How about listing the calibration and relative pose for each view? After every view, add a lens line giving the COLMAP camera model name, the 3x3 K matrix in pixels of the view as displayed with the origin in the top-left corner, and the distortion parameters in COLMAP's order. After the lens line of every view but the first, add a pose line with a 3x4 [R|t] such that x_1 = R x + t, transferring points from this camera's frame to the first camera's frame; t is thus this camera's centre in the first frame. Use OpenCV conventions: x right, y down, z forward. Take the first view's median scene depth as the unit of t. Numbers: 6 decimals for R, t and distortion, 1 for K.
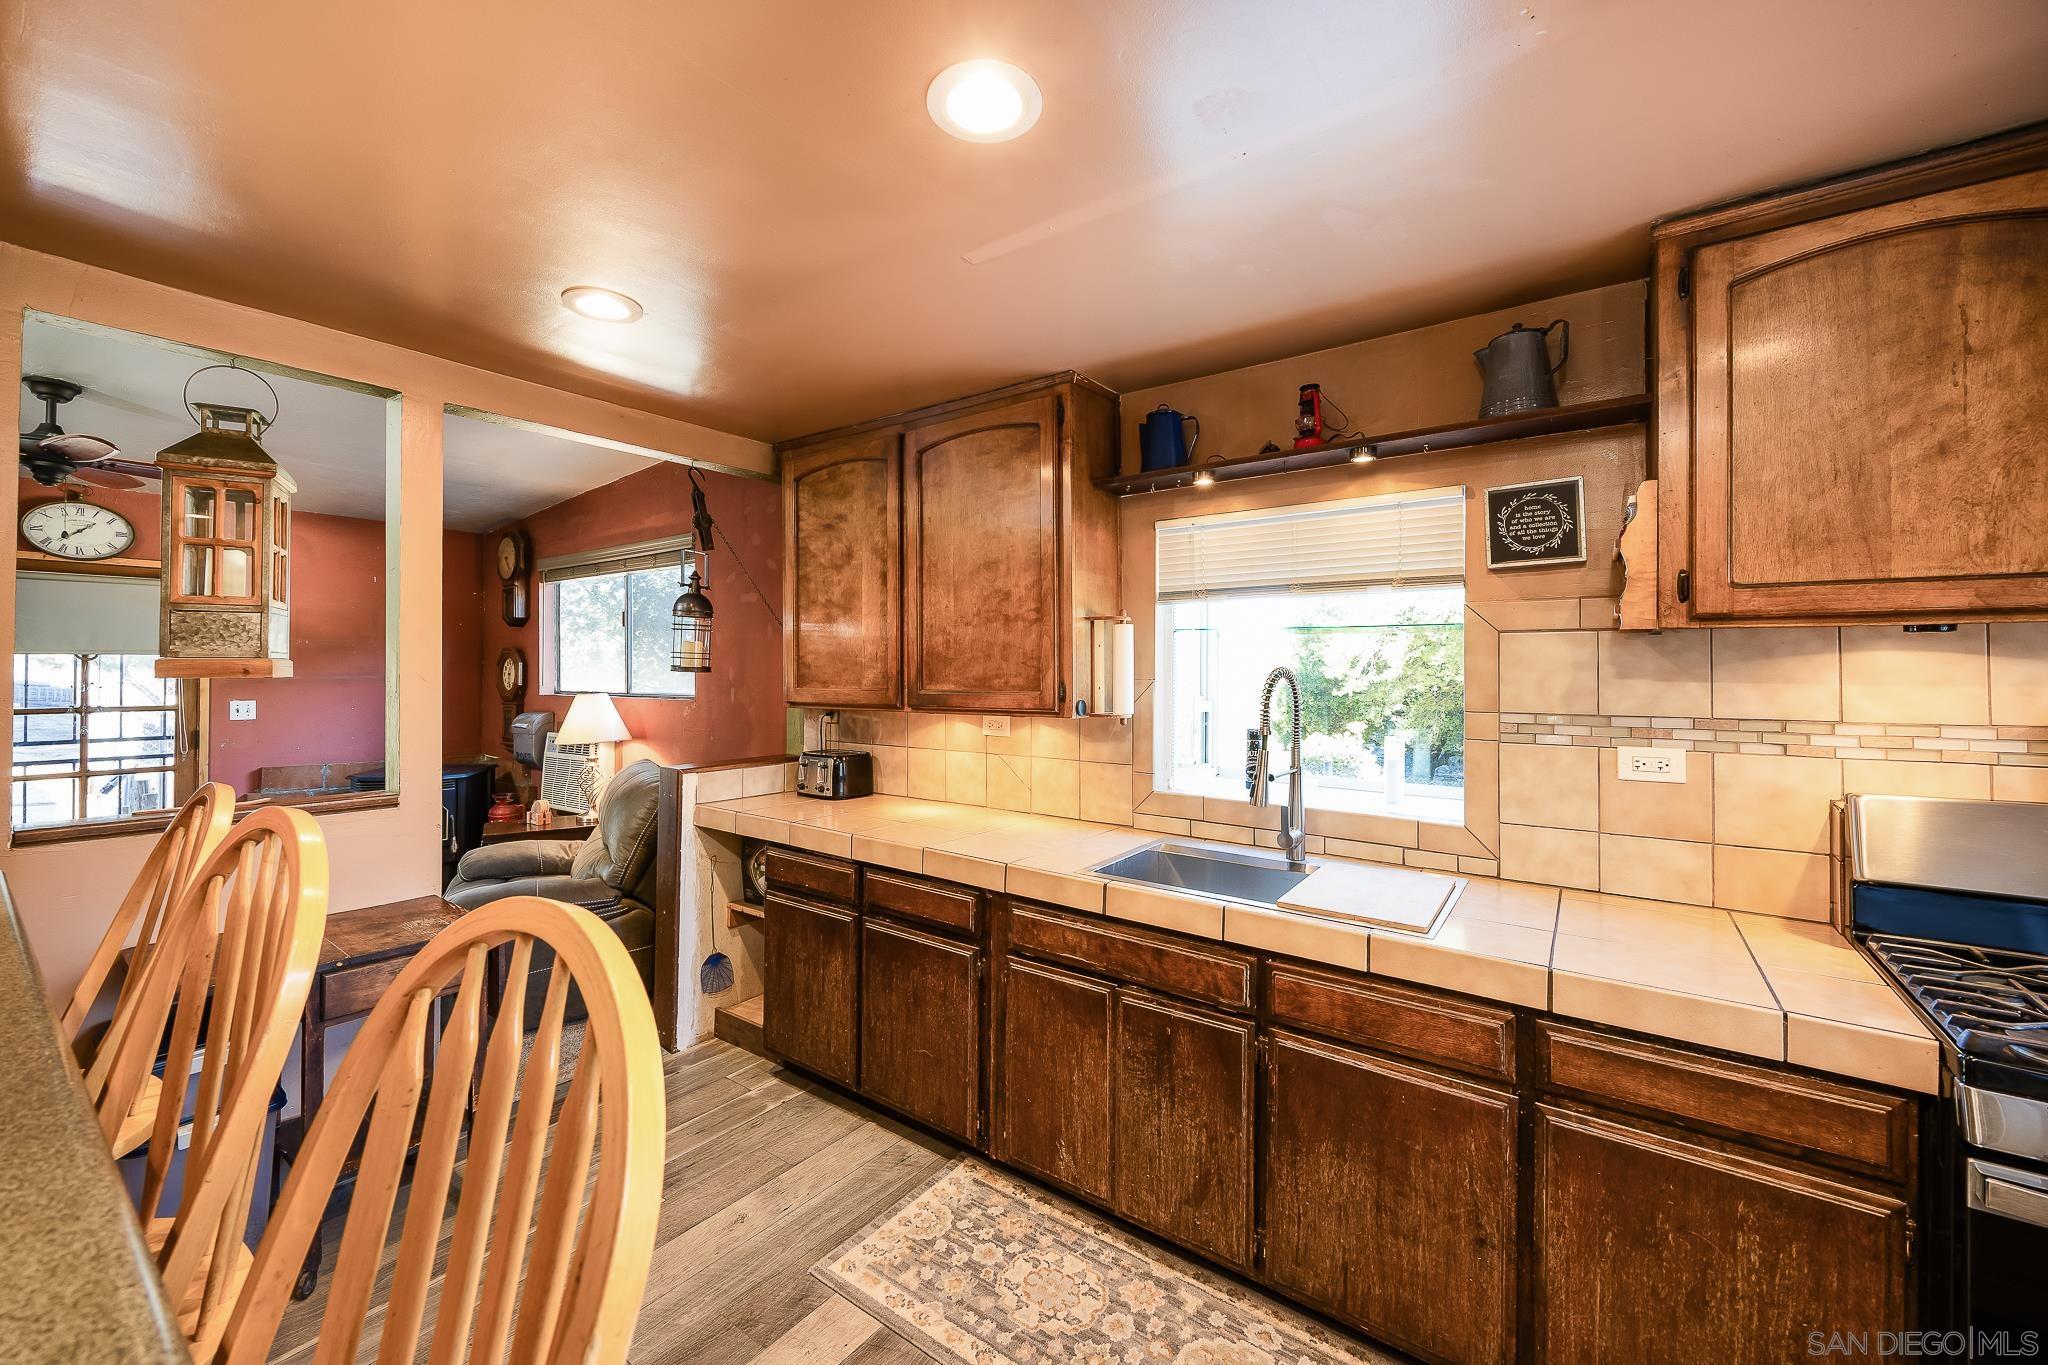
lens RADIAL K [[792.6, 0, 993.2], [0, 792.6, 659.5], [0, 0, 1]] dist [-0.000782, -0.000180]
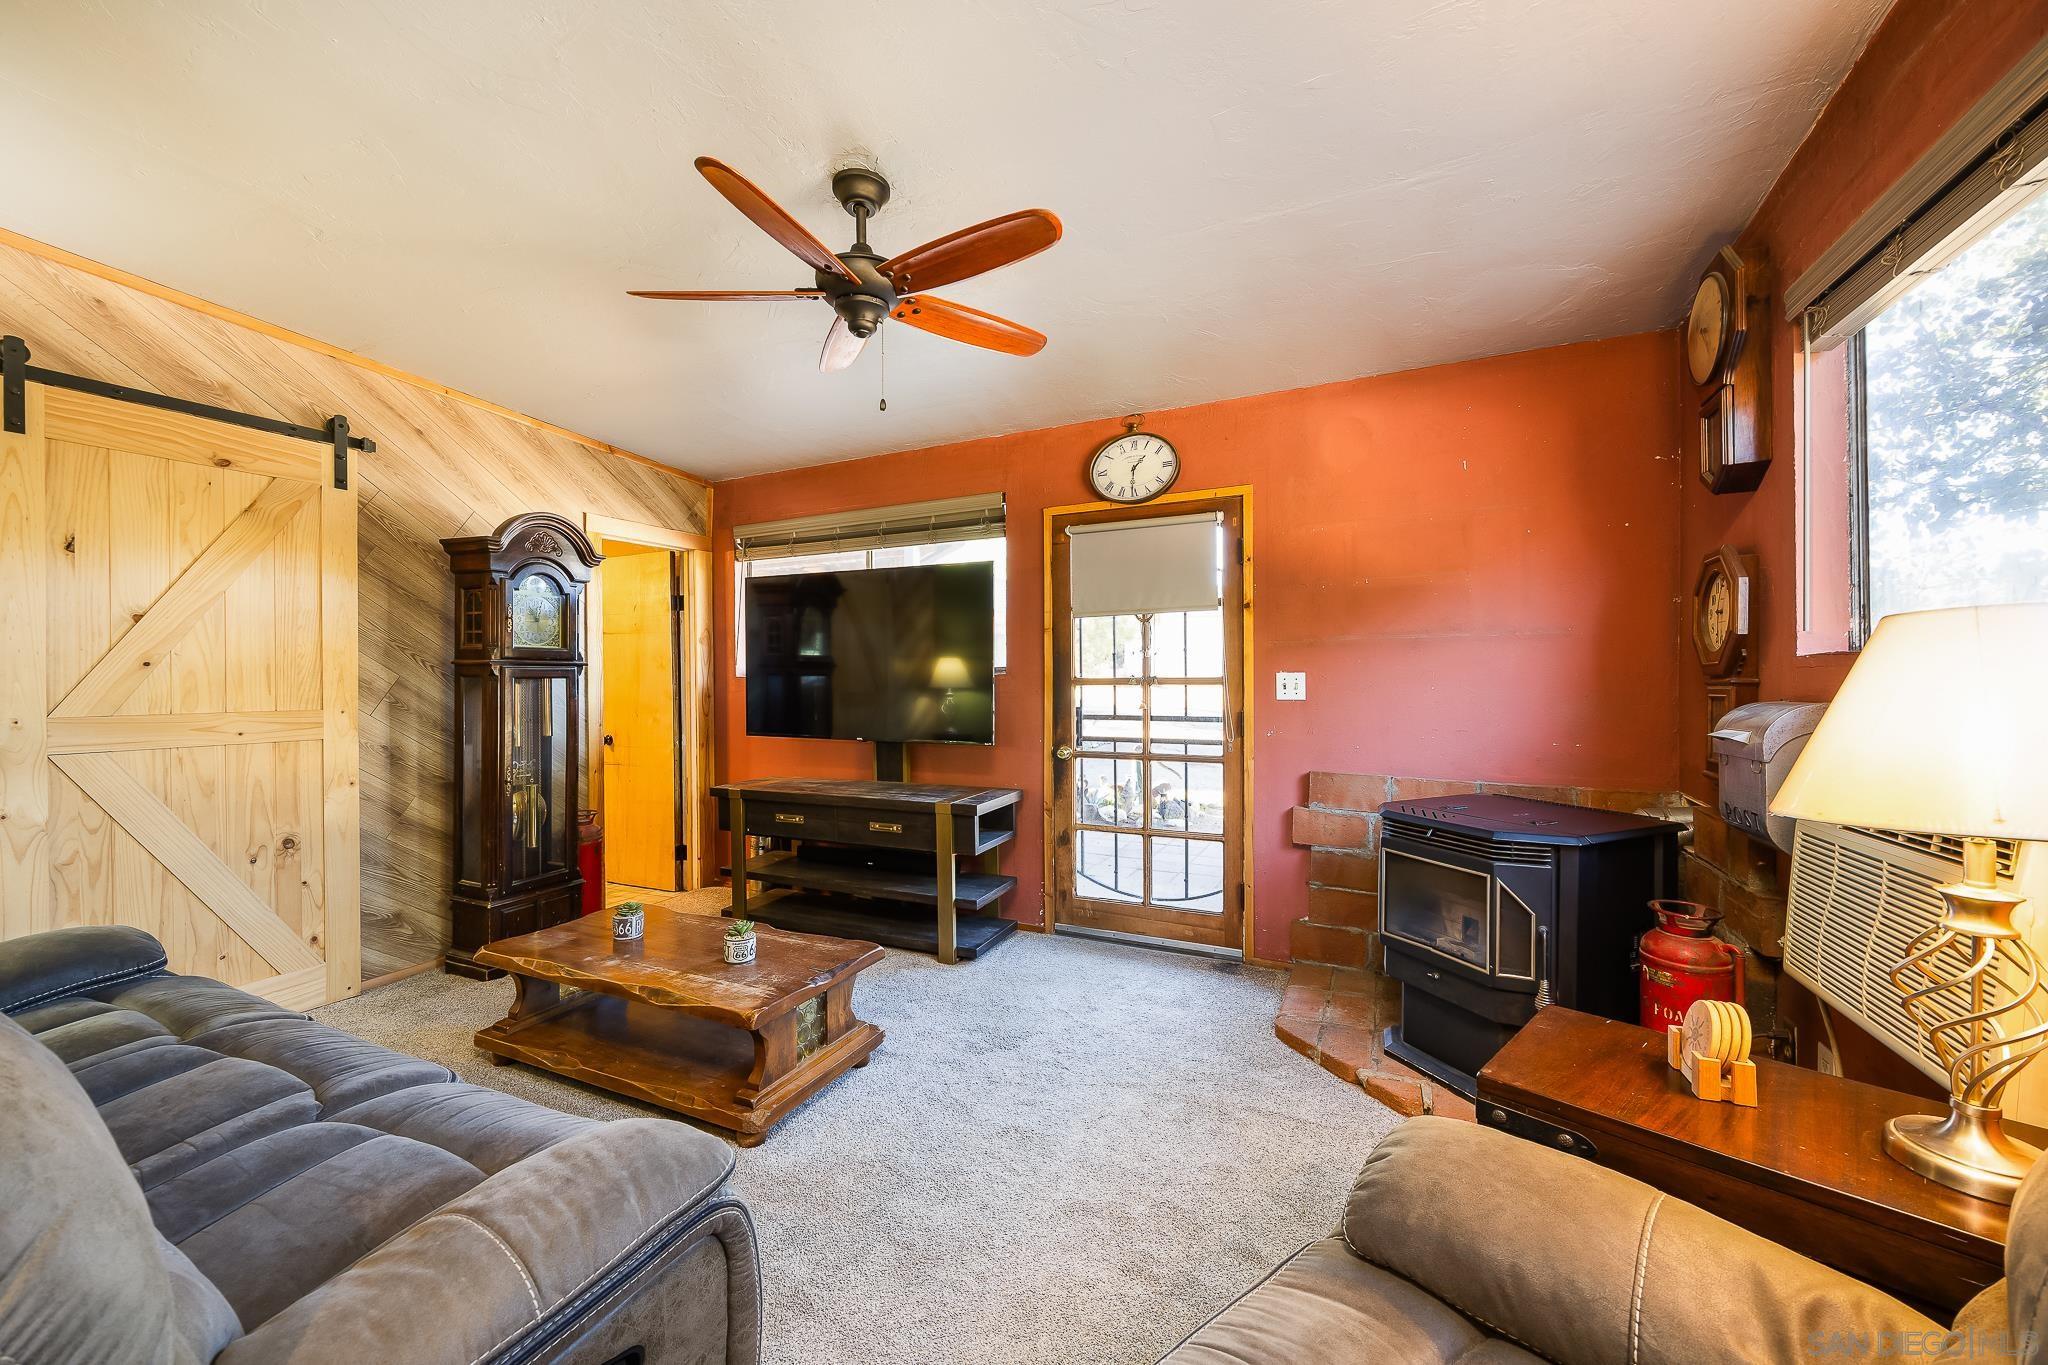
lens RADIAL K [[792.6, 0, 1014.8], [0, 792.6, 682.7], [0, 0, 1]] dist [-0.000782, -0.000180]
pose [[0.187272, 0.000441, -0.982308, -0.337531], [0.021564, 0.999757, 0.004560, 0.057487], [0.982071, -0.022036, 0.187217, 0.690316]]
